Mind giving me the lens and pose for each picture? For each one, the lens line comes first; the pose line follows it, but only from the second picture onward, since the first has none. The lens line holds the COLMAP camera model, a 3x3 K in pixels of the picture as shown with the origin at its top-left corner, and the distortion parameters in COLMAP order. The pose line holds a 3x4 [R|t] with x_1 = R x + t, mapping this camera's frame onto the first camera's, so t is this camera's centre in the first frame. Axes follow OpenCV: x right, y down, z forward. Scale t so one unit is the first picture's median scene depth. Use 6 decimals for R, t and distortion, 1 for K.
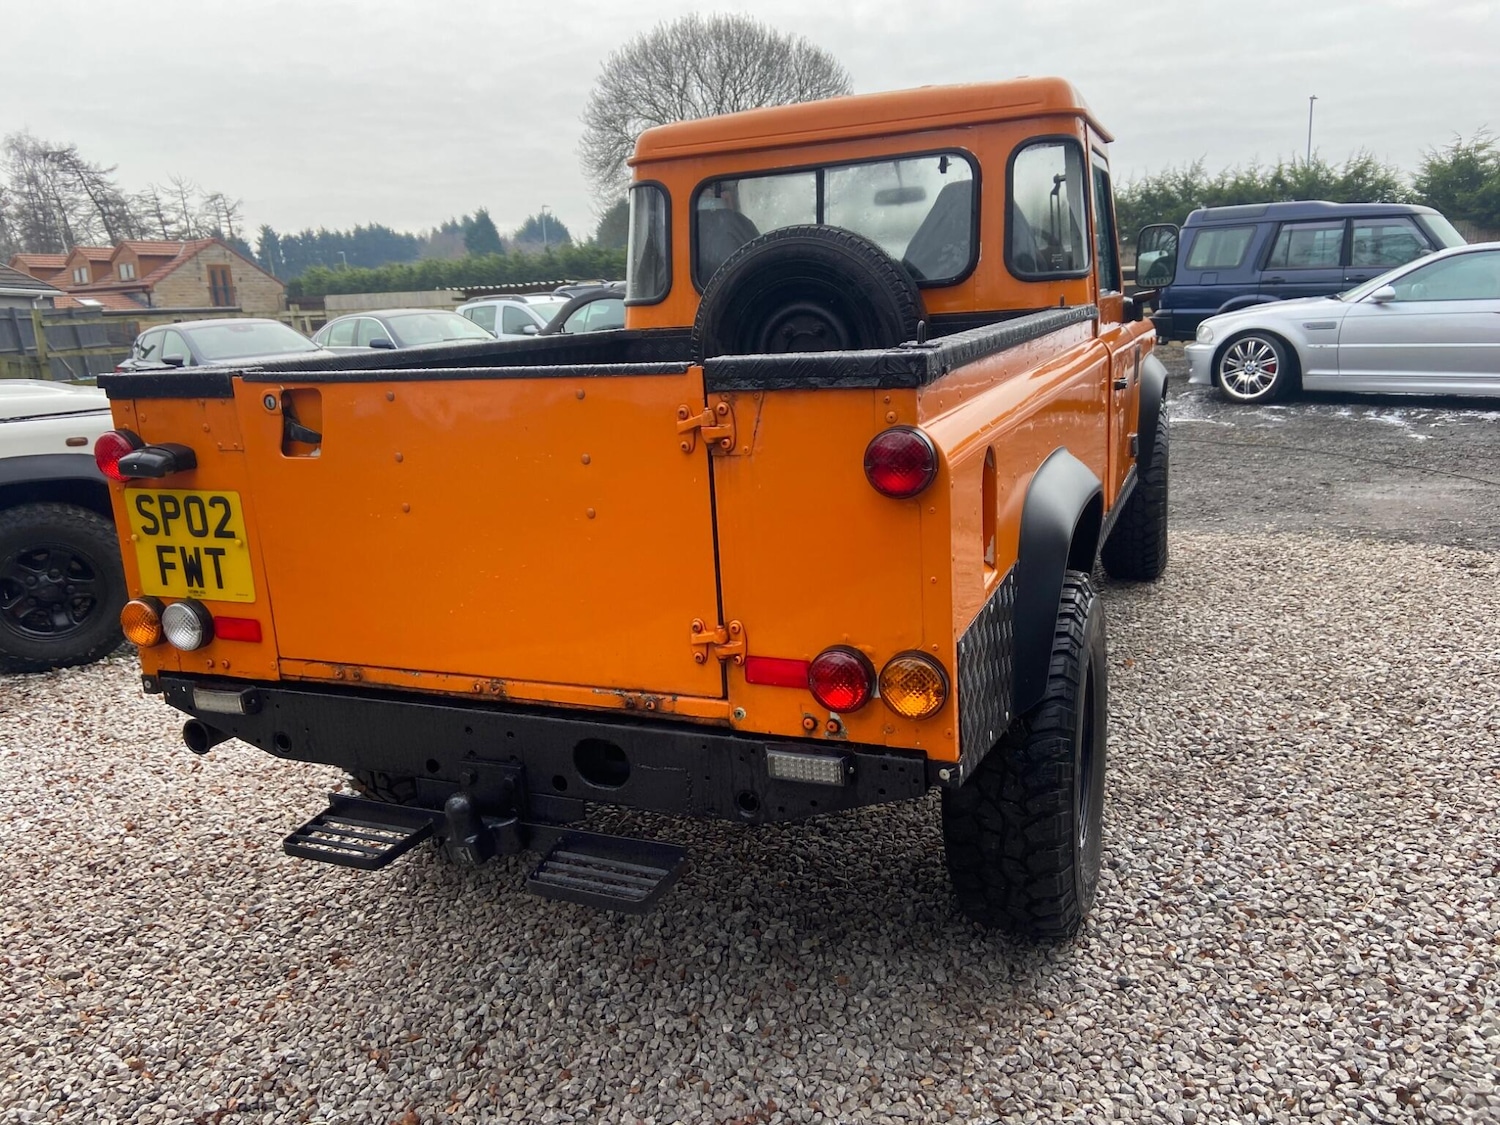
lens RADIAL K [[1119.6, 0, 733.6], [0, 1119.6, 554.8], [0, 0, 1]] dist [0.129080, -0.159898]
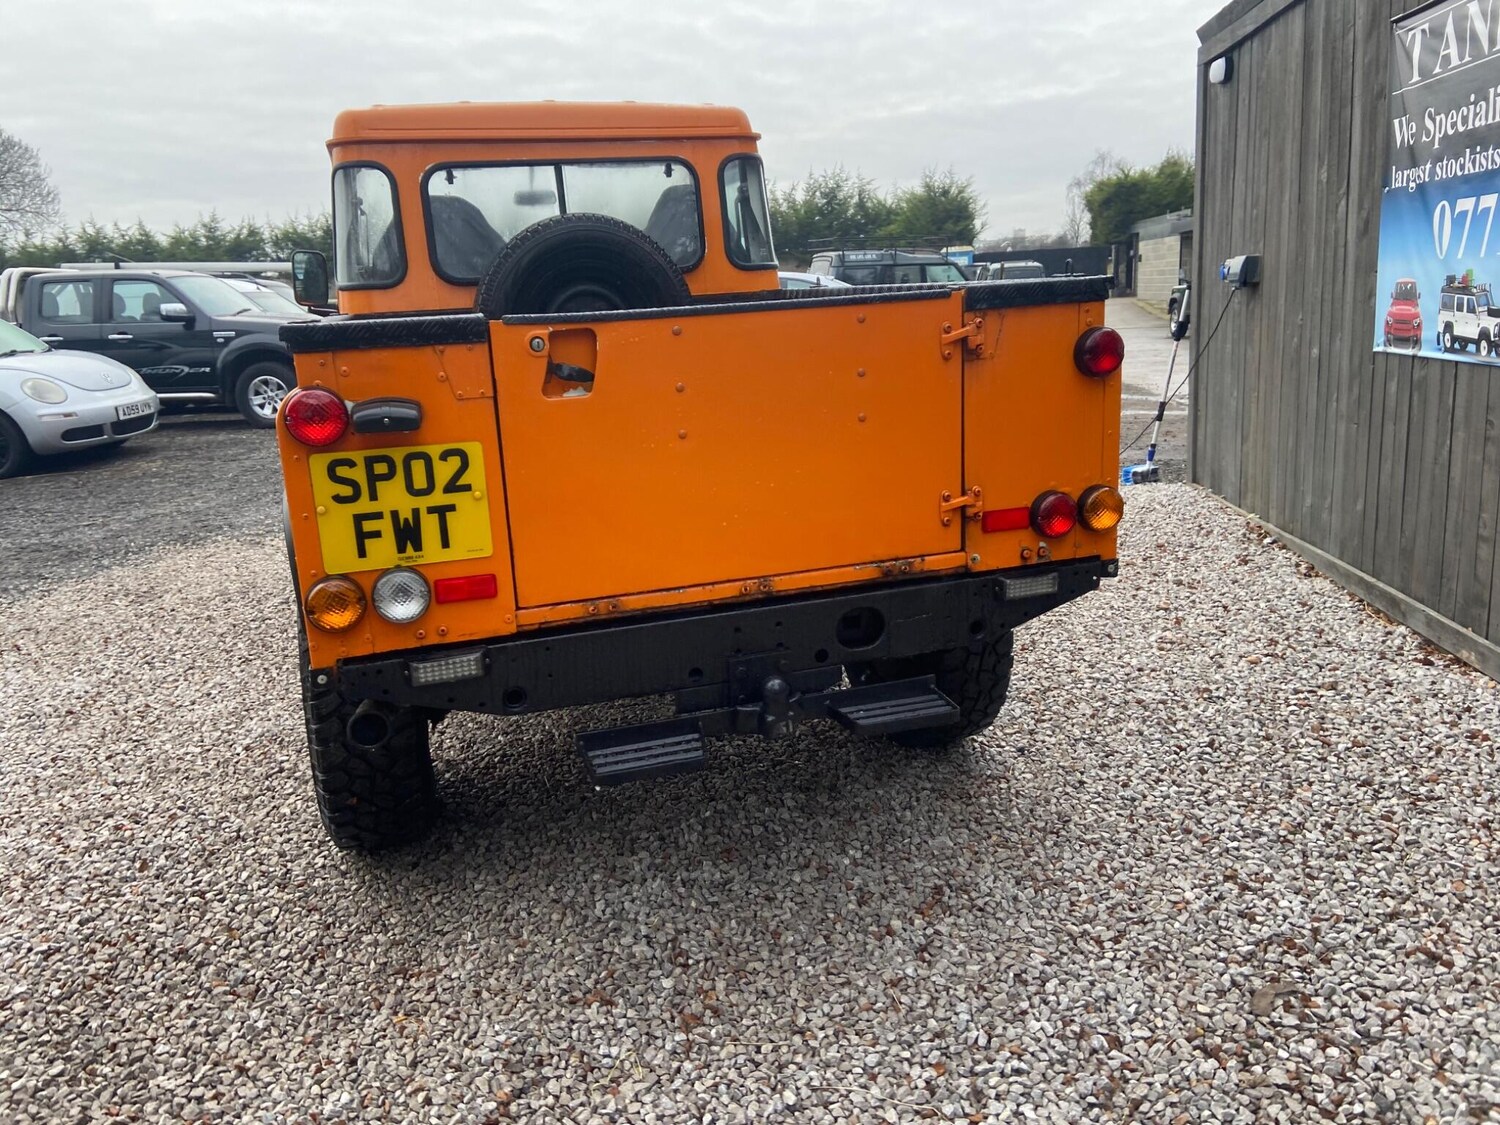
lens RADIAL K [[1123.9, 0, 726.6], [0, 1123.9, 546.8], [0, 0, 1]] dist [0.112144, -0.106472]
pose [[0.768292, -0.132260, 0.626287, -0.807601], [0.155716, 0.987646, 0.017548, 0.045228], [-0.620870, 0.084041, 0.779395, 0.112258]]
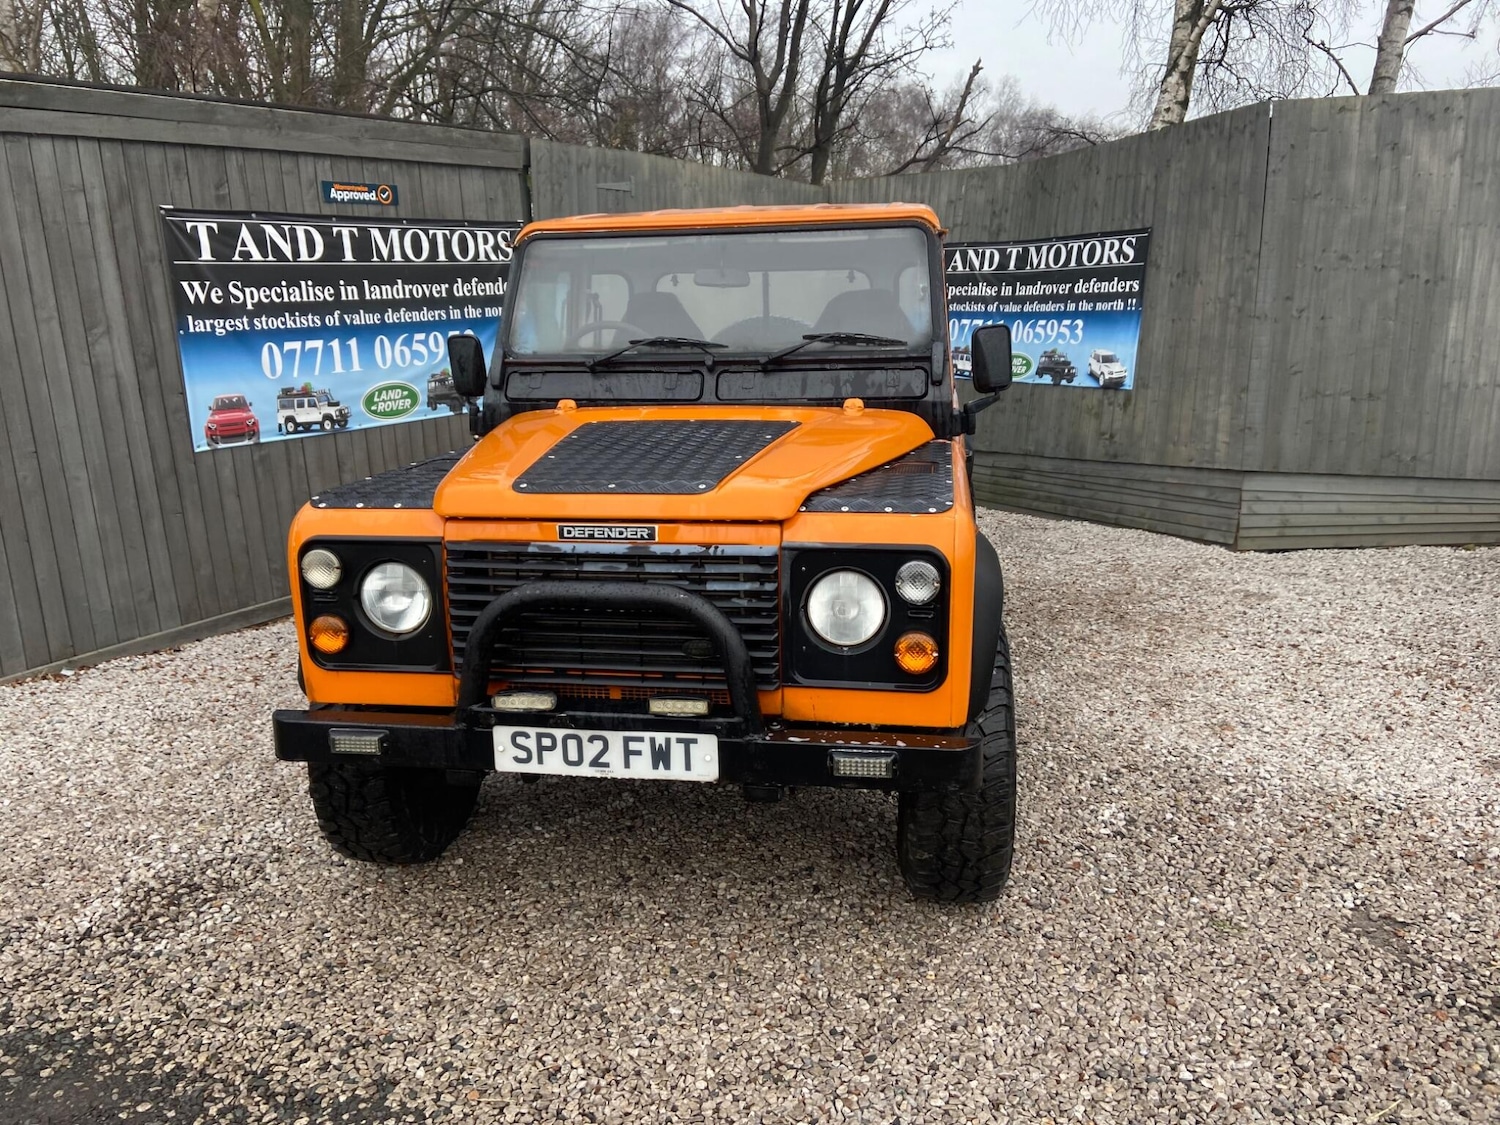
lens RADIAL K [[1121.6, 0, 733.5], [0, 1121.6, 553.8], [0, 0, 1]] dist [0.130609, -0.157755]
pose [[-0.970907, 0.125761, -0.203773, 0.637076], [0.025026, 0.899614, 0.435967, -0.925486], [0.238145, 0.418184, -0.876589, 3.439509]]
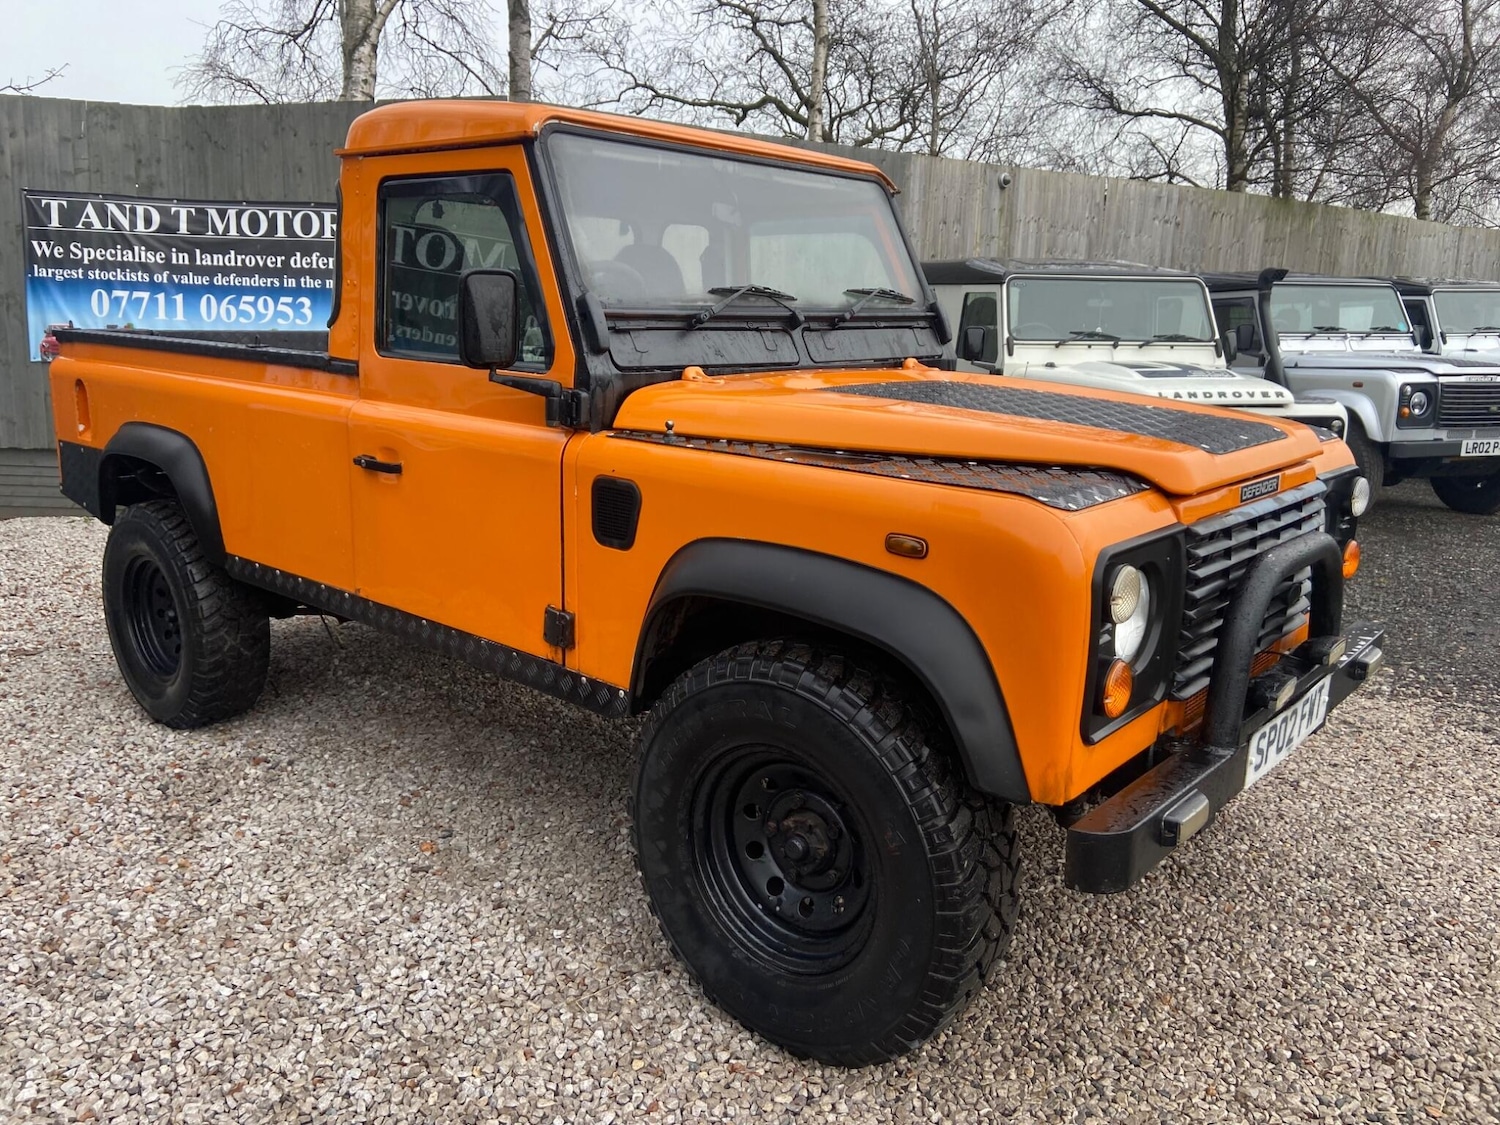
lens RADIAL K [[1123.4, 0, 743.9], [0, 1123.4, 551.7], [0, 0, 1]] dist [0.132745, -0.167082]
pose [[-0.309429, 0.255669, -0.915908, 1.598405], [-0.215023, 0.919419, 0.329292, -0.651478], [0.926293, 0.298834, -0.229520, 2.272367]]
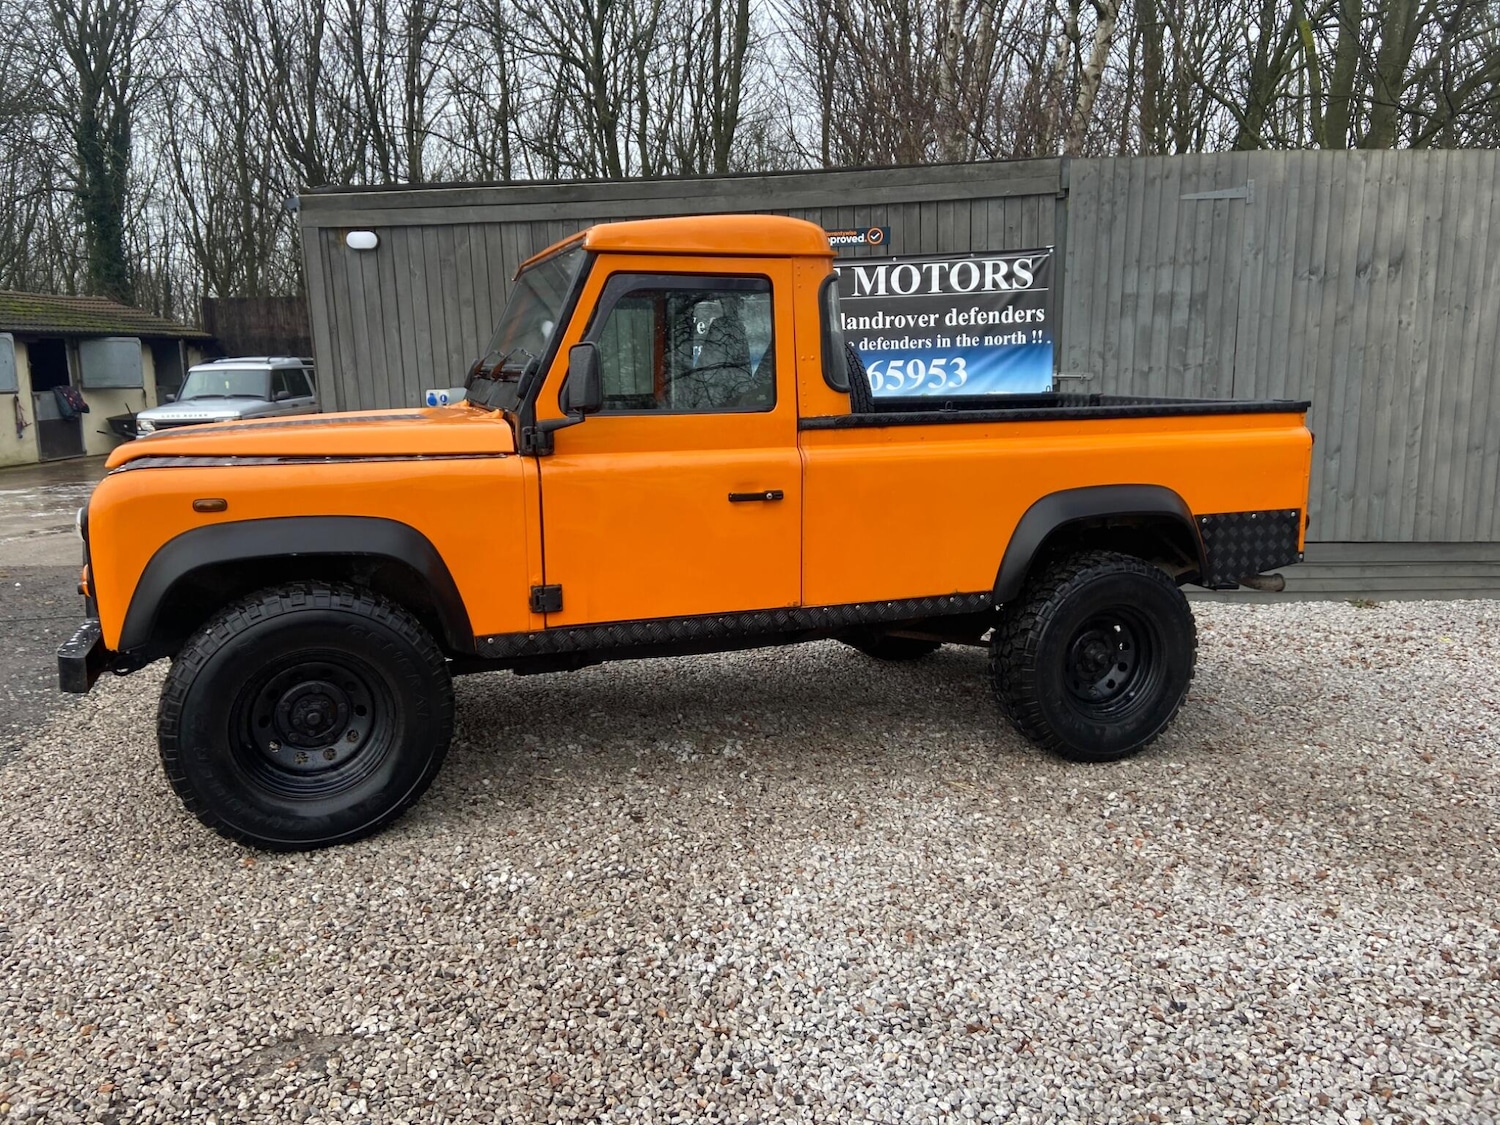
lens RADIAL K [[1119.6, 0, 733.6], [0, 1119.6, 554.8], [0, 0, 1]] dist [0.129080, -0.159898]
pose [[-0.680829, -0.063597, 0.729676, -1.266872], [0.206546, 0.939122, 0.274571, -0.626209], [-0.702716, 0.337648, -0.626246, 2.905469]]
